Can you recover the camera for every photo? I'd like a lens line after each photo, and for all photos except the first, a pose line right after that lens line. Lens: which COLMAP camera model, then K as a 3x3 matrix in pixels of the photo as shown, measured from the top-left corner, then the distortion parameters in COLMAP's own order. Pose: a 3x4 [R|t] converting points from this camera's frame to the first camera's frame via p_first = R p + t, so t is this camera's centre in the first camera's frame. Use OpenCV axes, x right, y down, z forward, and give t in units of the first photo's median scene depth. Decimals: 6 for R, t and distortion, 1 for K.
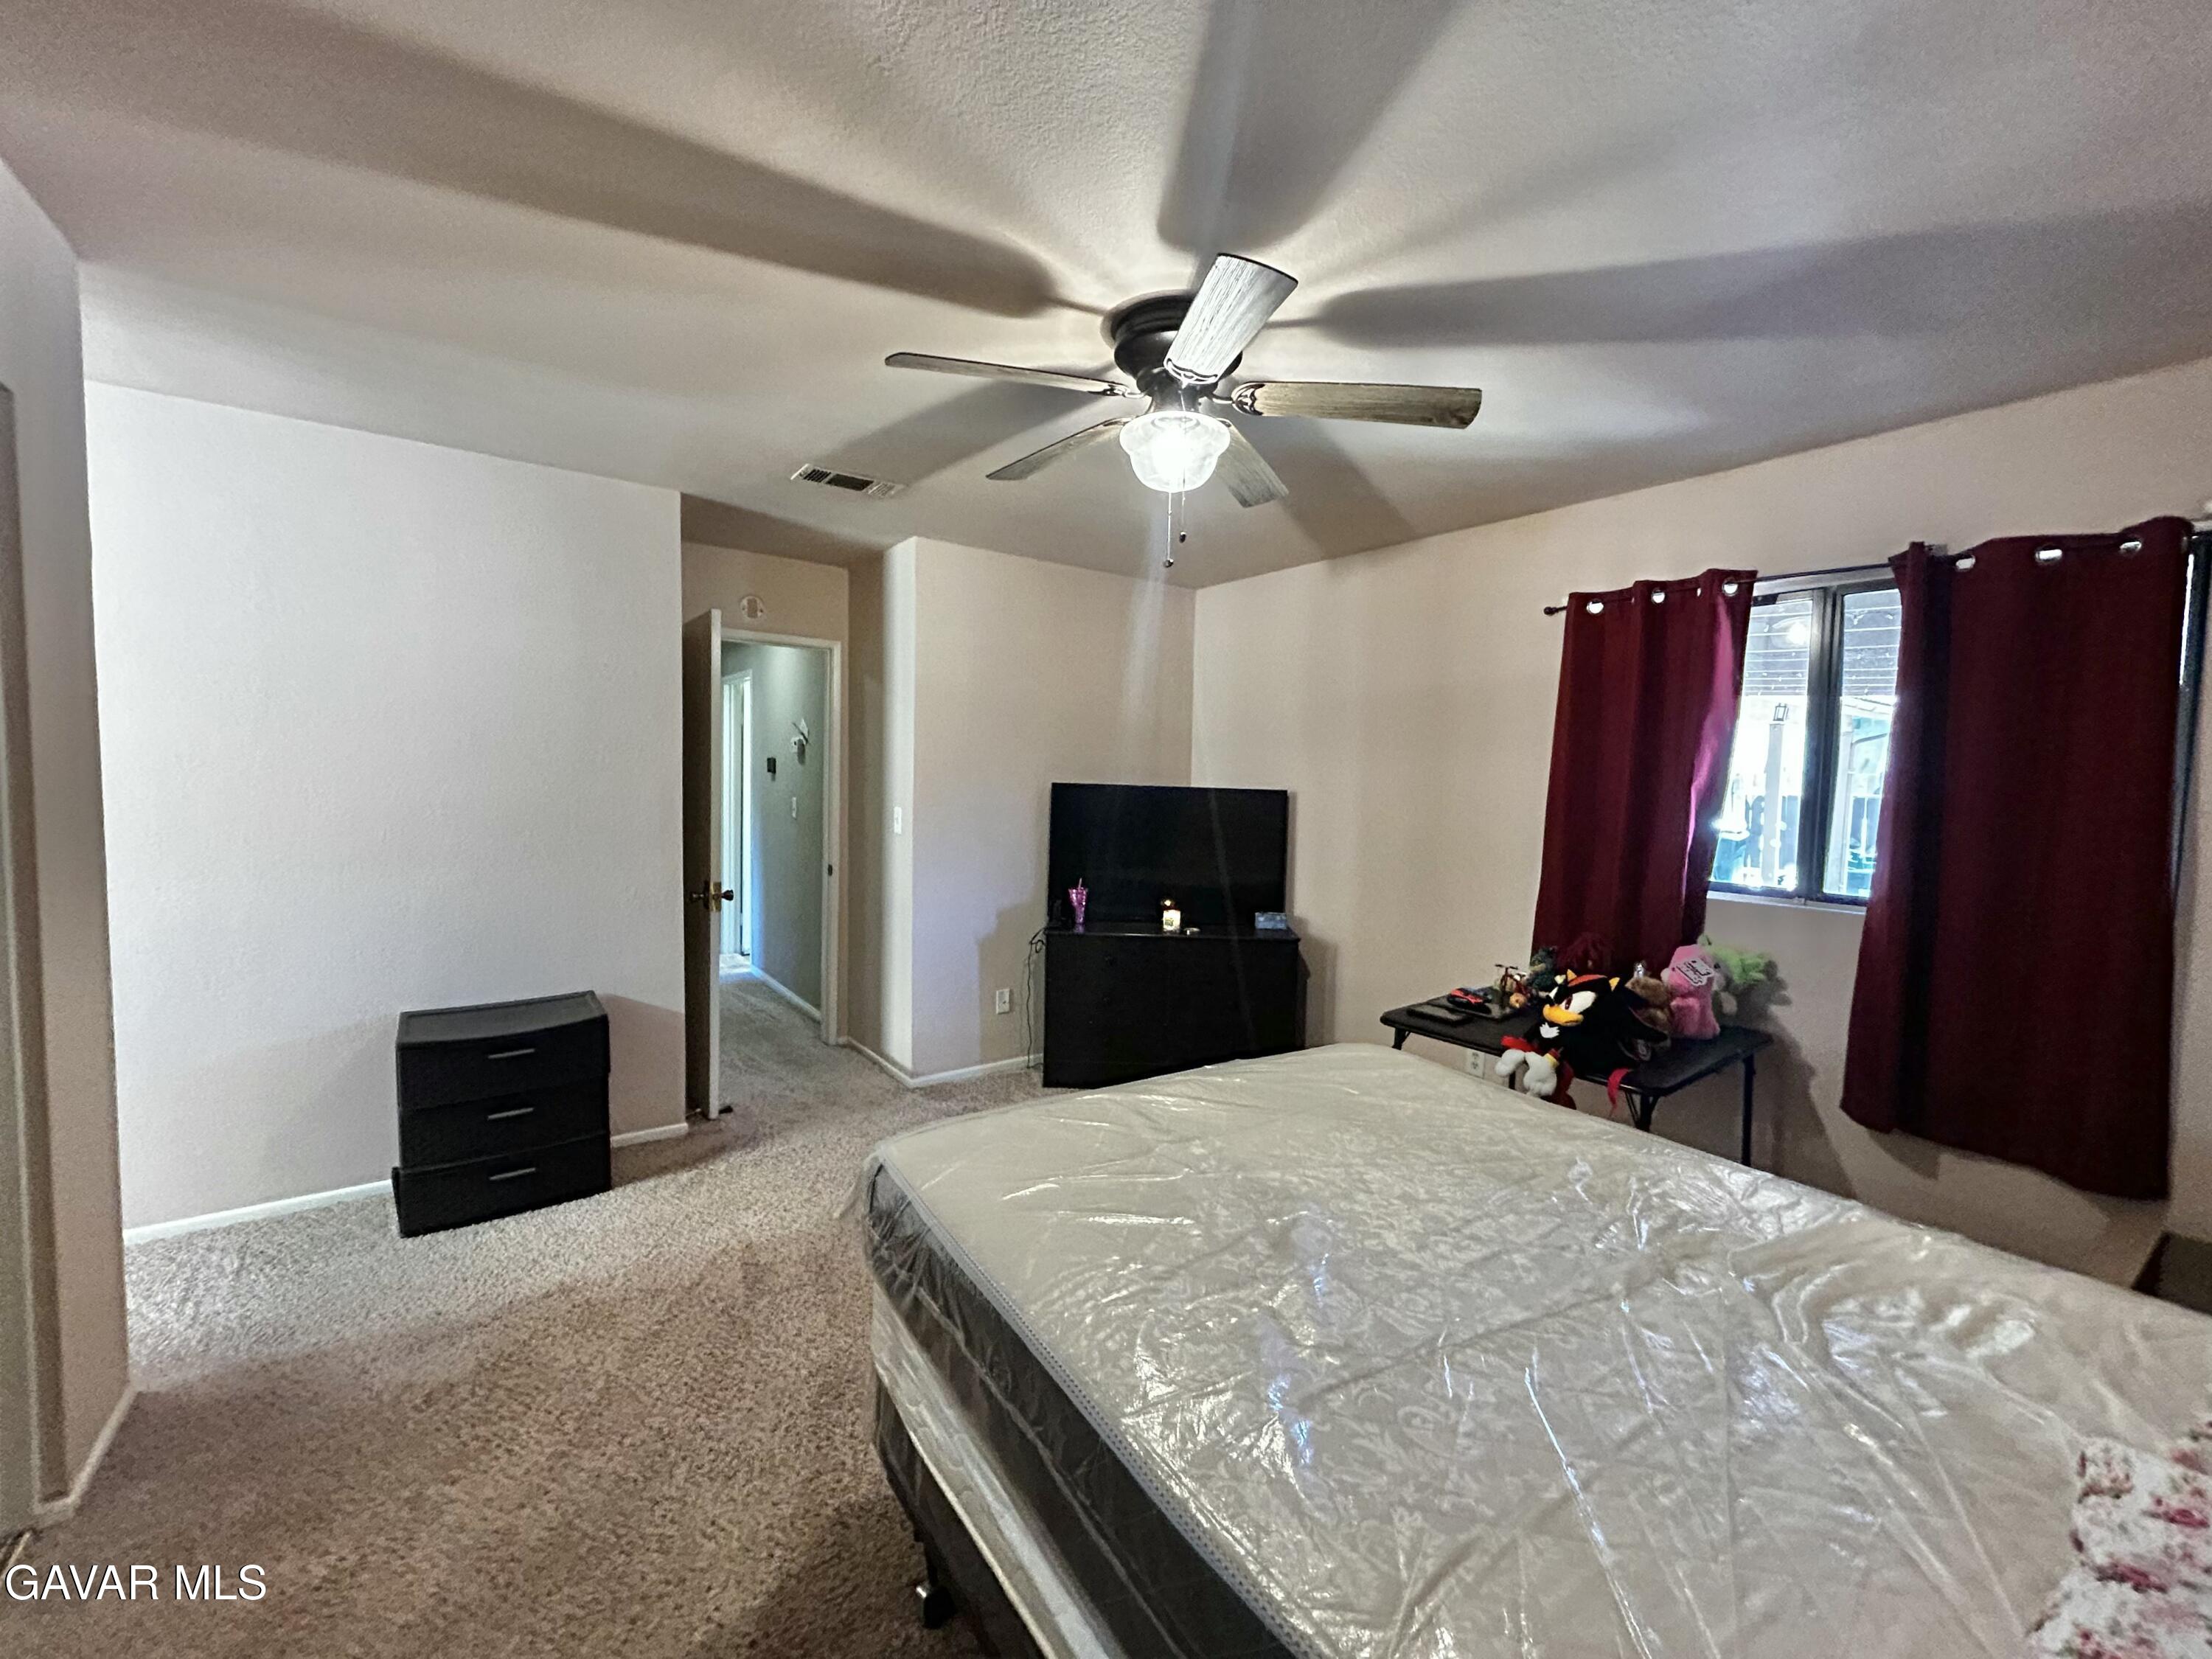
lens RADIAL K [[895.4, 0, 1099.9], [0, 895.4, 831.1], [0, 0, 1]] dist [-0.001754, 0.001704]
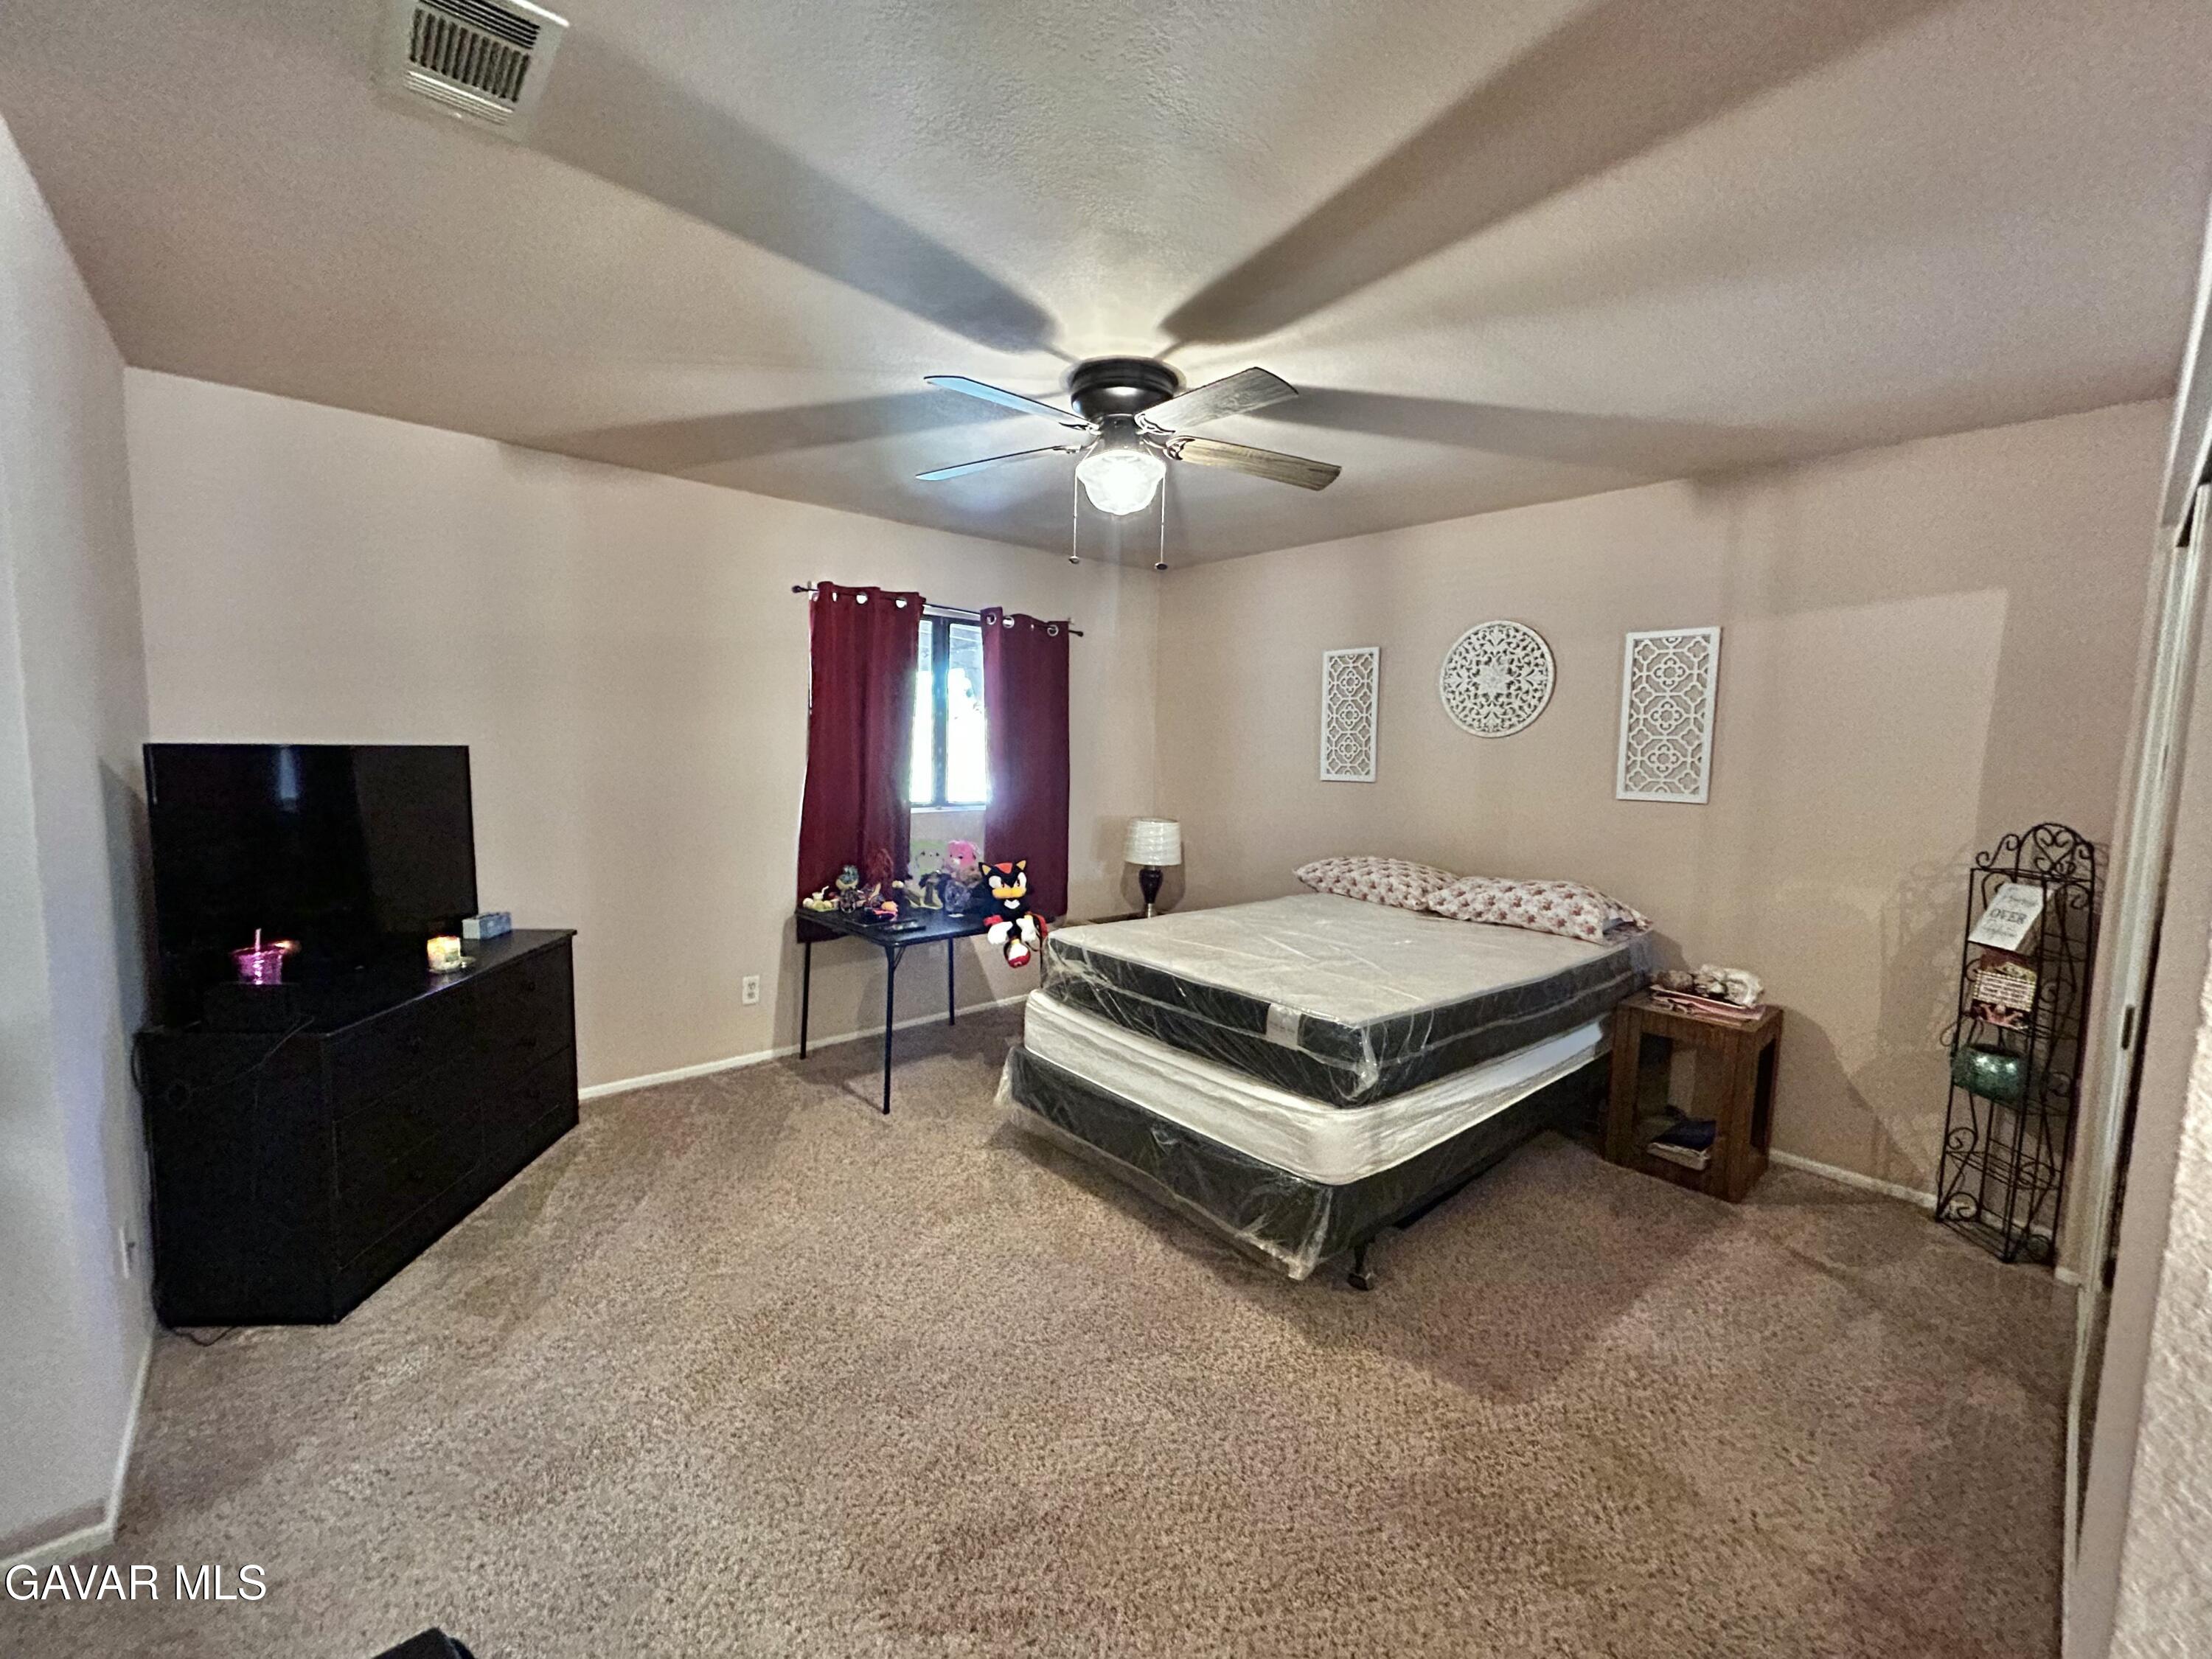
lens RADIAL K [[895.4, 0, 1104.8], [0, 895.4, 831.9], [0, 0, 1]] dist [-0.001754, 0.001704]
pose [[-0.094557, -0.123973, 0.987770, -0.837828], [0.039604, 0.990962, 0.128165, -0.072858], [-0.994731, 0.051239, -0.088793, 0.813447]]
